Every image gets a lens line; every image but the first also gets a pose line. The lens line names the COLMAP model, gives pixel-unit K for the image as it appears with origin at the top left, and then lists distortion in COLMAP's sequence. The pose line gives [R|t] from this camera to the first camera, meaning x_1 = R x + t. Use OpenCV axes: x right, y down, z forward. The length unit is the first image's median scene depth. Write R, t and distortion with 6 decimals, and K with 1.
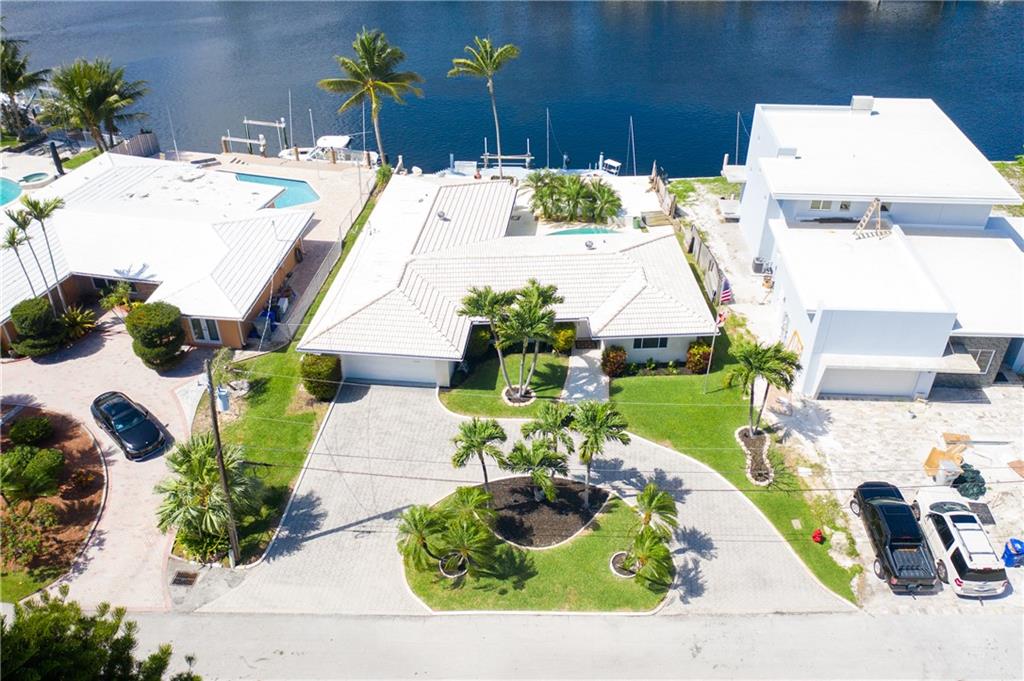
lens RADIAL K [[836.7, 0, 512.0], [0, 836.7, 340.5], [0, 0, 1]] dist [-0.003747, 0.001010]
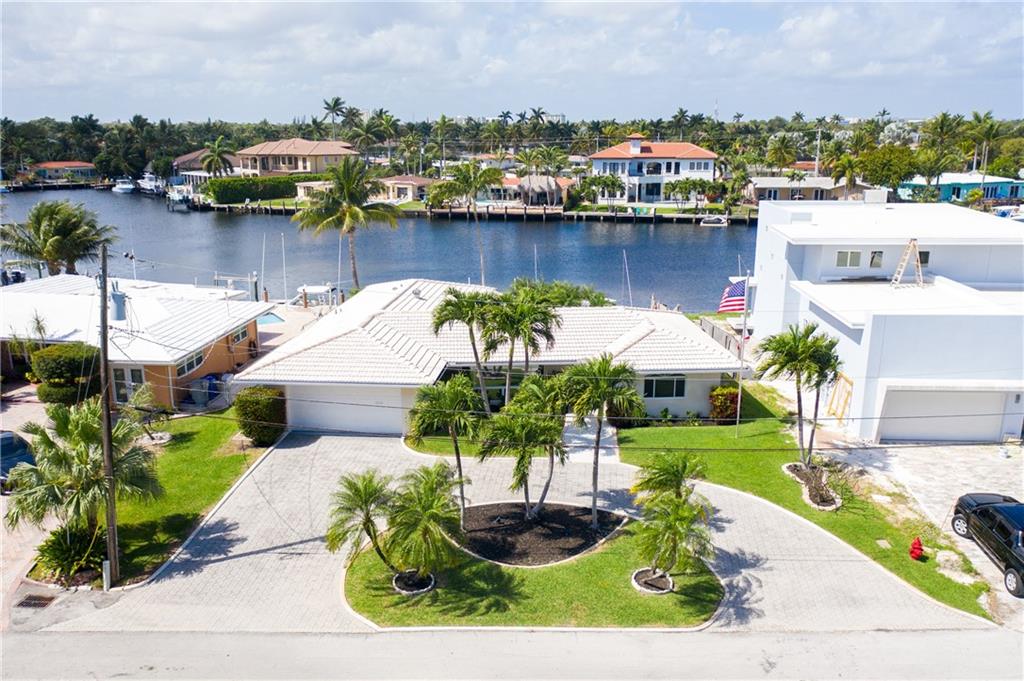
lens RADIAL K [[868.8, 0, 489.5], [0, 868.8, 370.5], [0, 0, 1]] dist [0.001174, 0.001480]
pose [[0.999901, -0.004652, -0.013262, 0.005416], [-0.000103, 0.941188, -0.337882, 0.284916], [0.014054, 0.337850, 0.941095, 0.195397]]
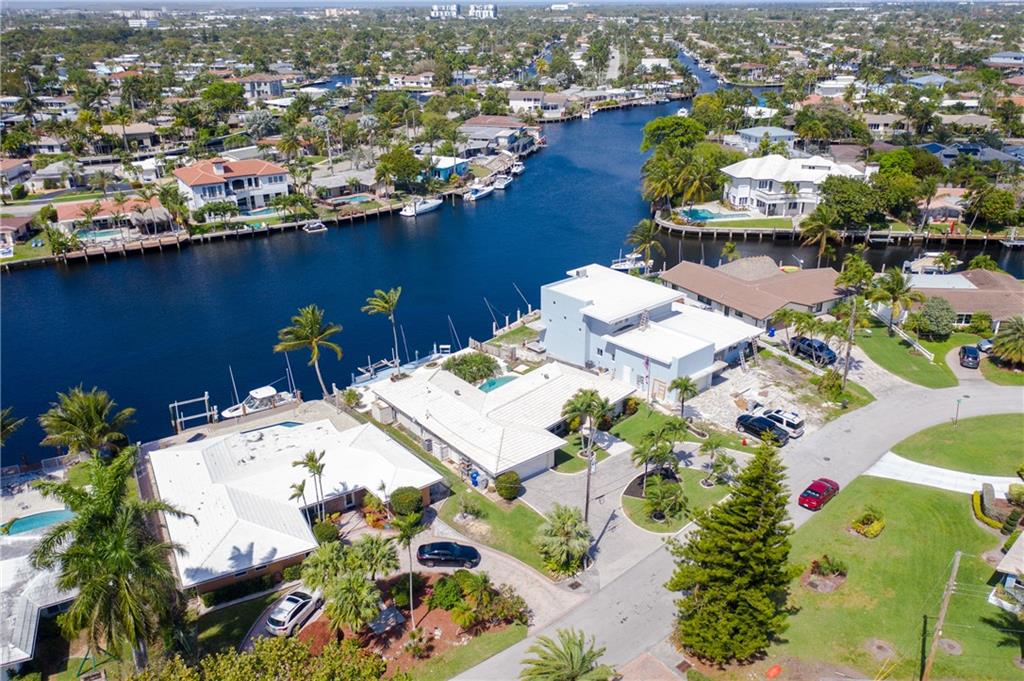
lens RADIAL K [[836.7, 0, 512.0], [0, 836.7, 340.5], [0, 0, 1]] dist [-0.003747, 0.001010]
pose [[0.704131, -0.274424, 0.654898, -1.241666], [0.415697, 0.907042, -0.066866, -0.106973], [-0.575670, 0.319321, 0.752754, -0.361484]]
